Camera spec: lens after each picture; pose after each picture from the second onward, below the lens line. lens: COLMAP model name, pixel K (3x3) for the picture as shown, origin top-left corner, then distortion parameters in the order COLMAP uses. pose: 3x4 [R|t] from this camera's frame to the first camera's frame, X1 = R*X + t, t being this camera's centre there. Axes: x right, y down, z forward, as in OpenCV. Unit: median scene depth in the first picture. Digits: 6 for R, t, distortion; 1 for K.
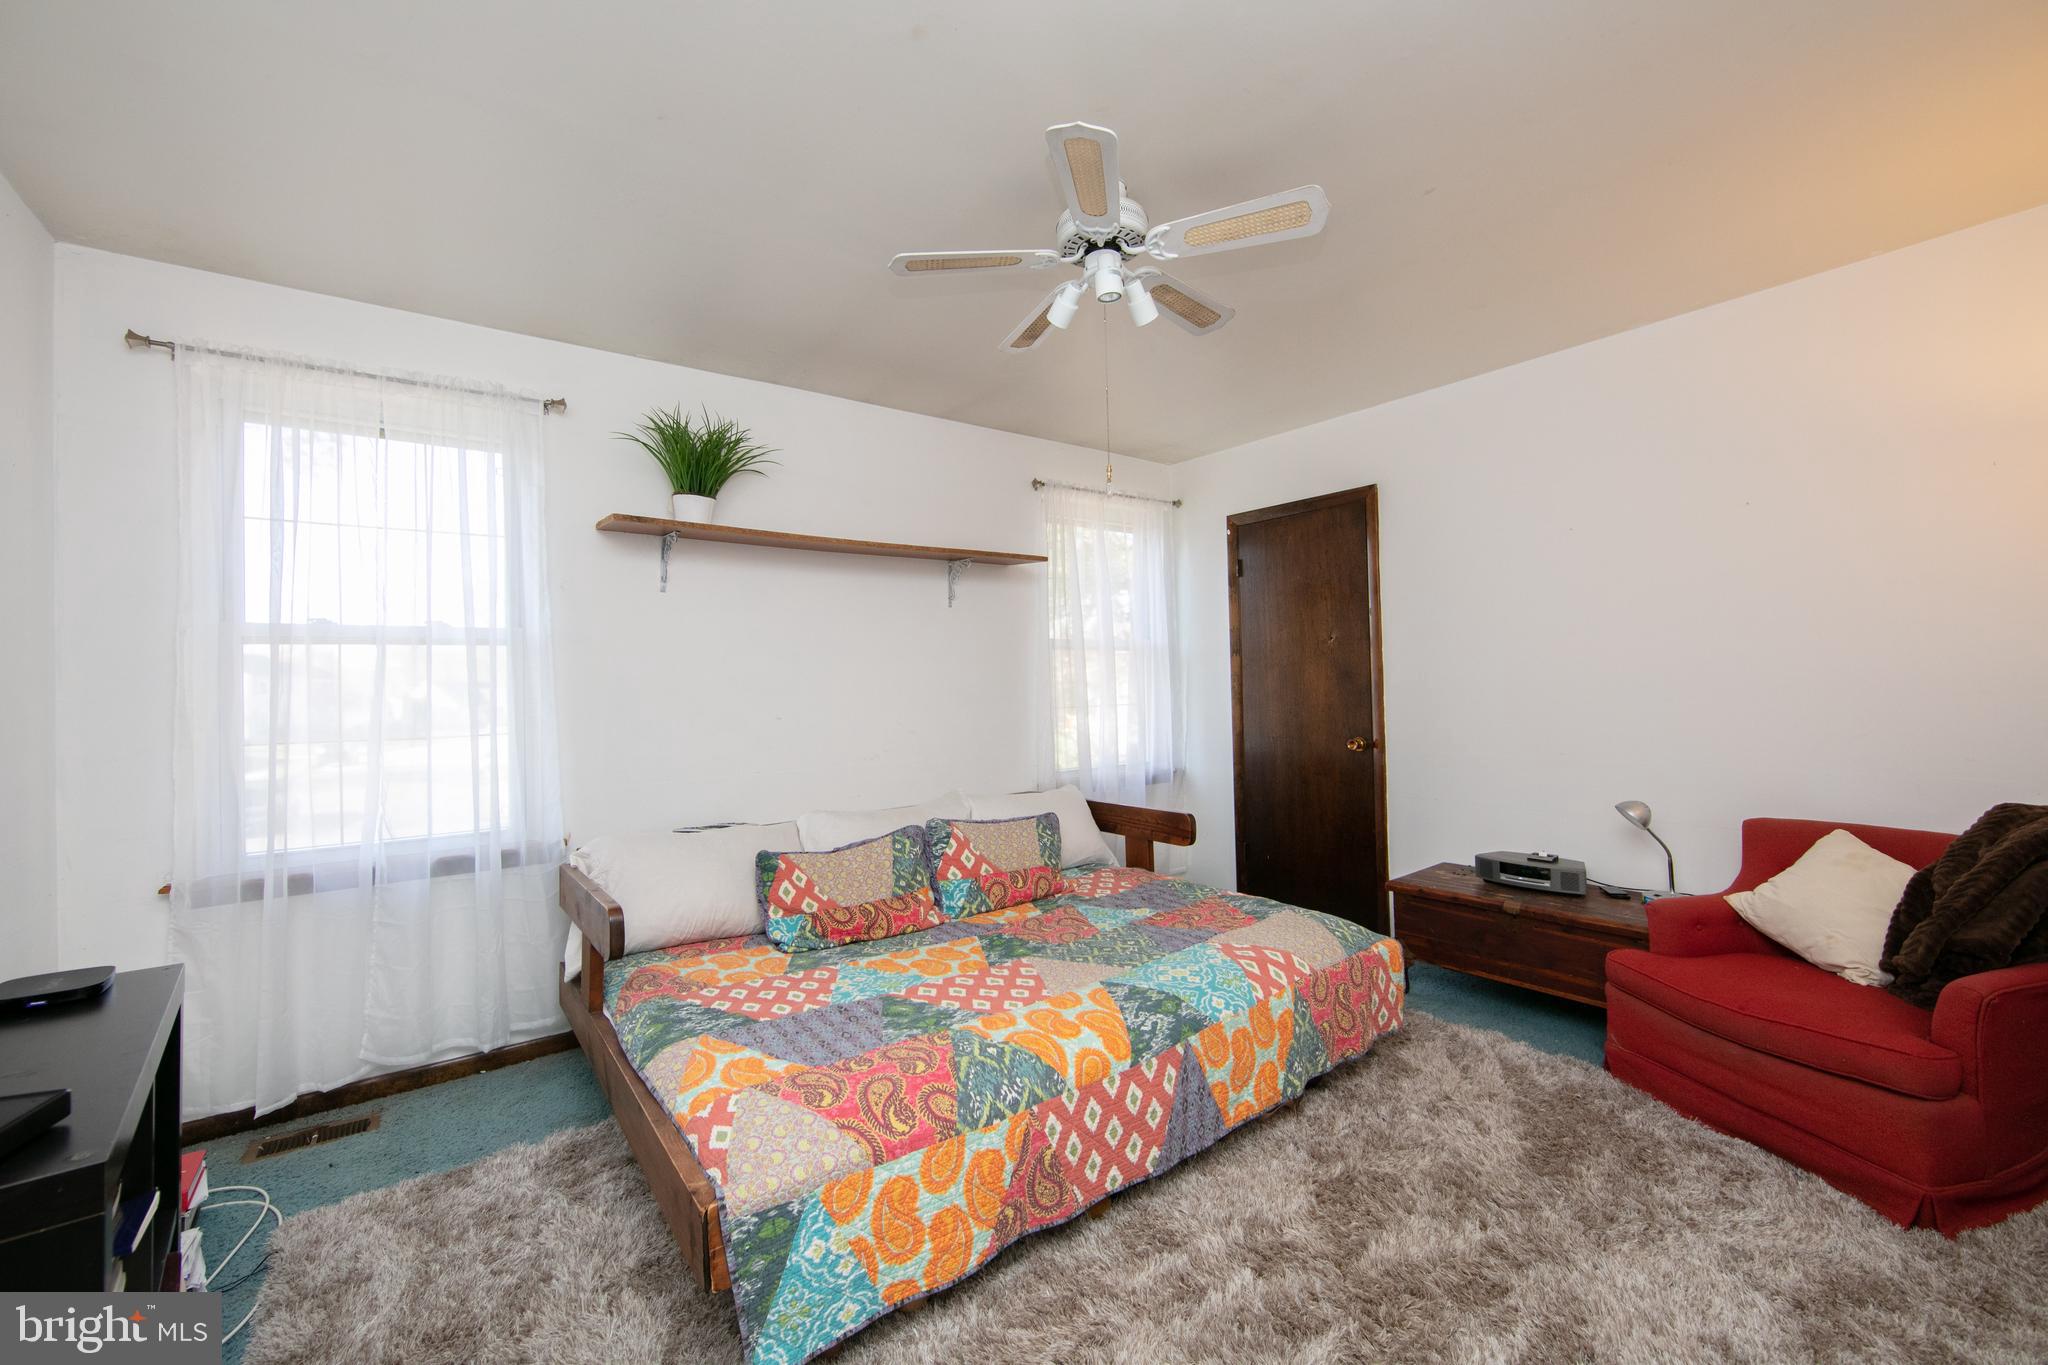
lens RADIAL K [[816.7, 0, 1020.0], [0, 816.7, 679.5], [0, 0, 1]] dist [-0.001507, -0.000038]
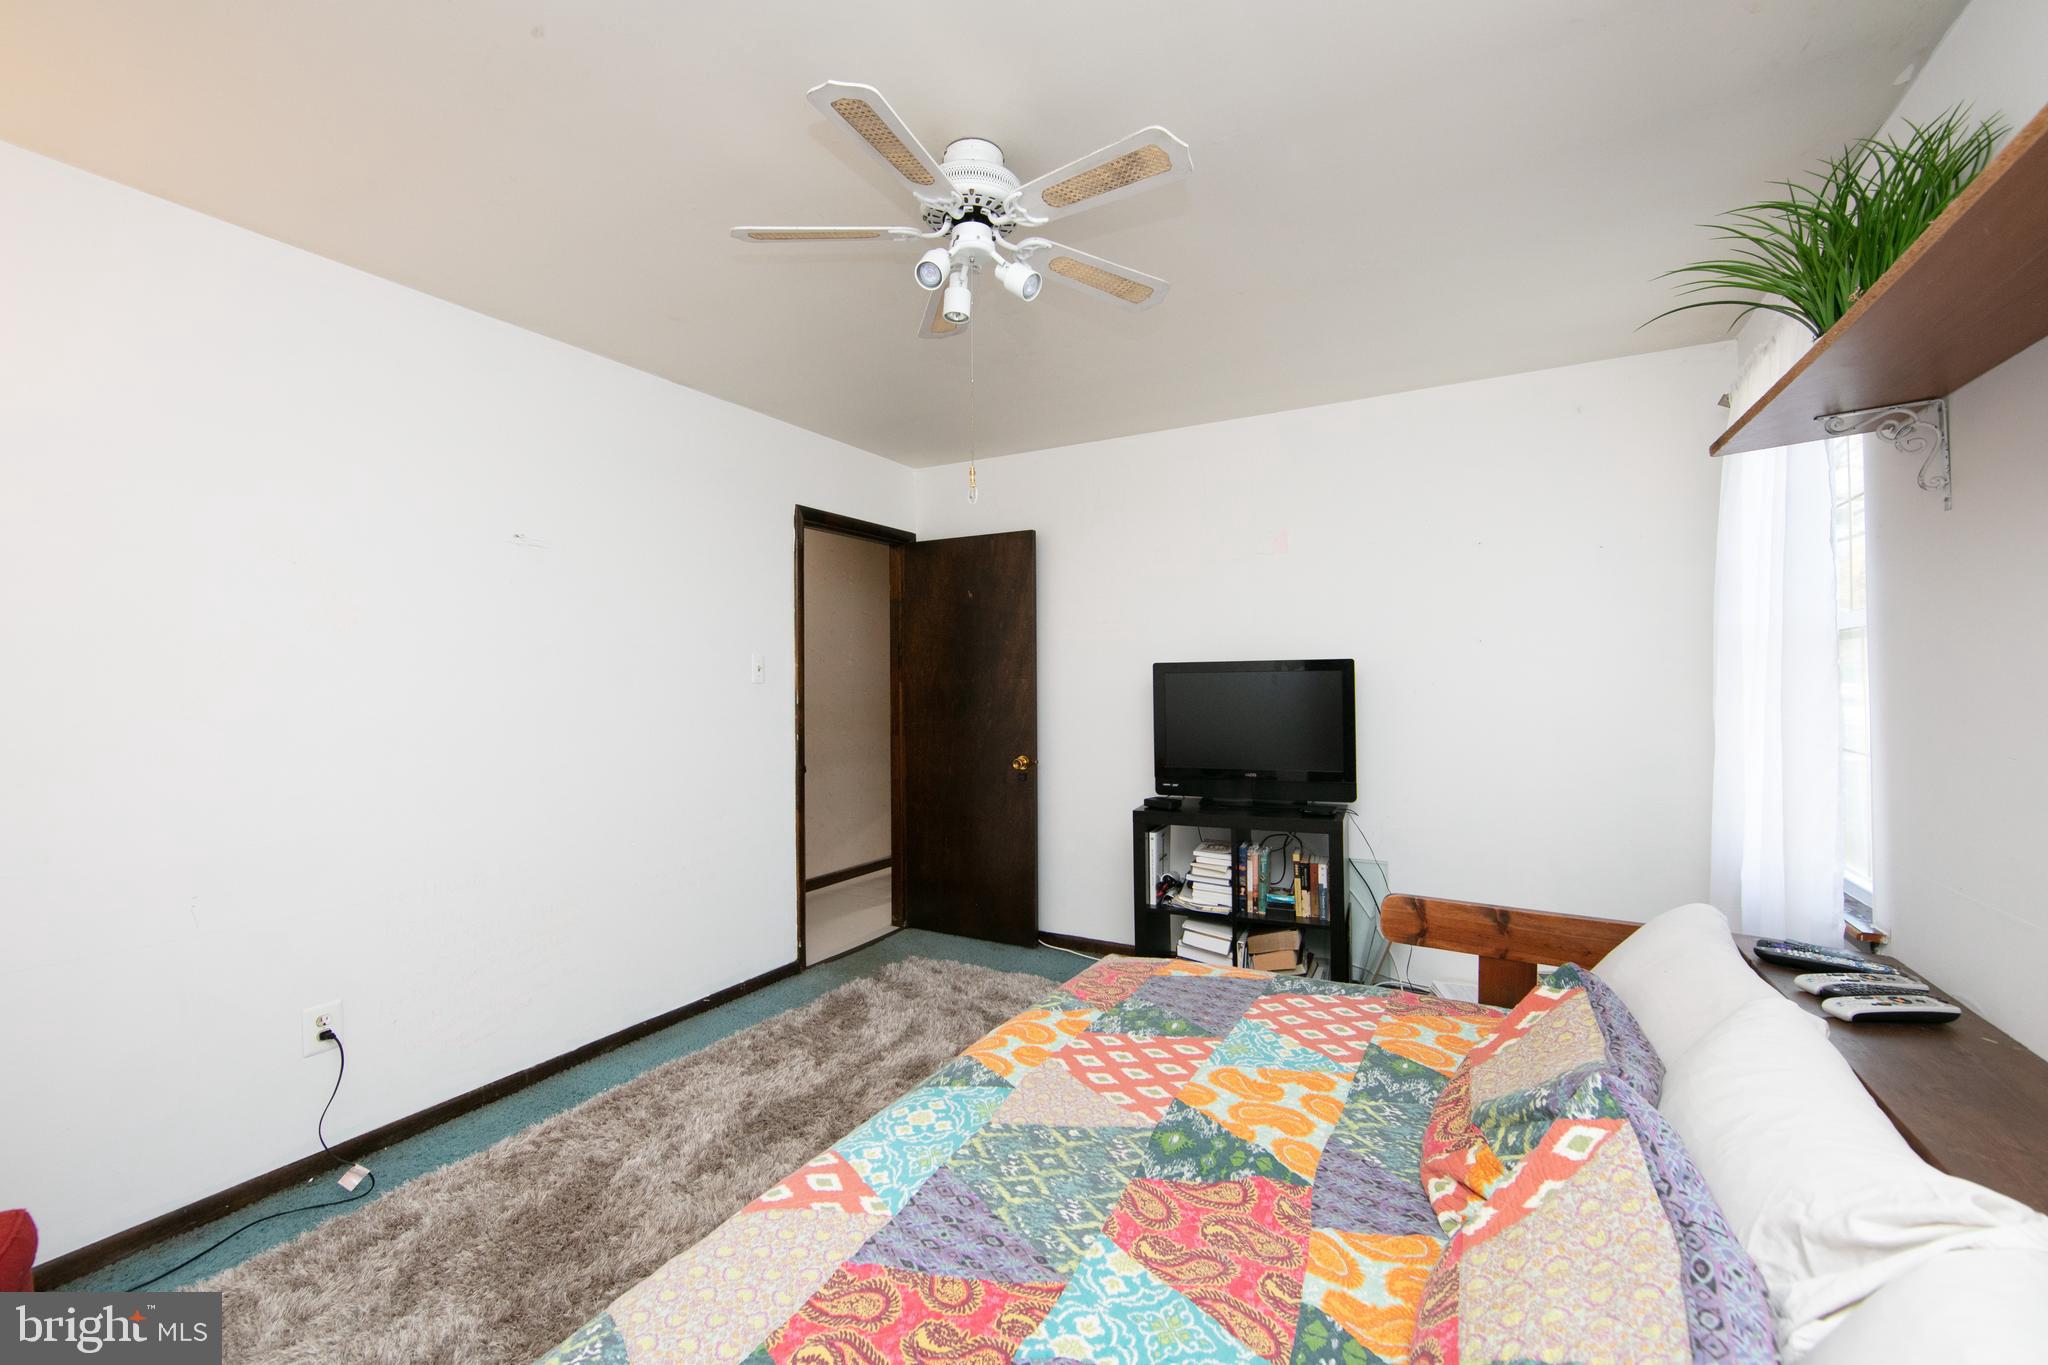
lens RADIAL K [[816.7, 0, 1020.0], [0, 816.7, 679.5], [0, 0, 1]] dist [-0.001507, -0.000038]
pose [[-0.911918, 0.027572, -0.409446, 0.401499], [0.031146, 0.999513, -0.002062, -0.029834], [0.409190, -0.014633, -0.912332, 1.703288]]
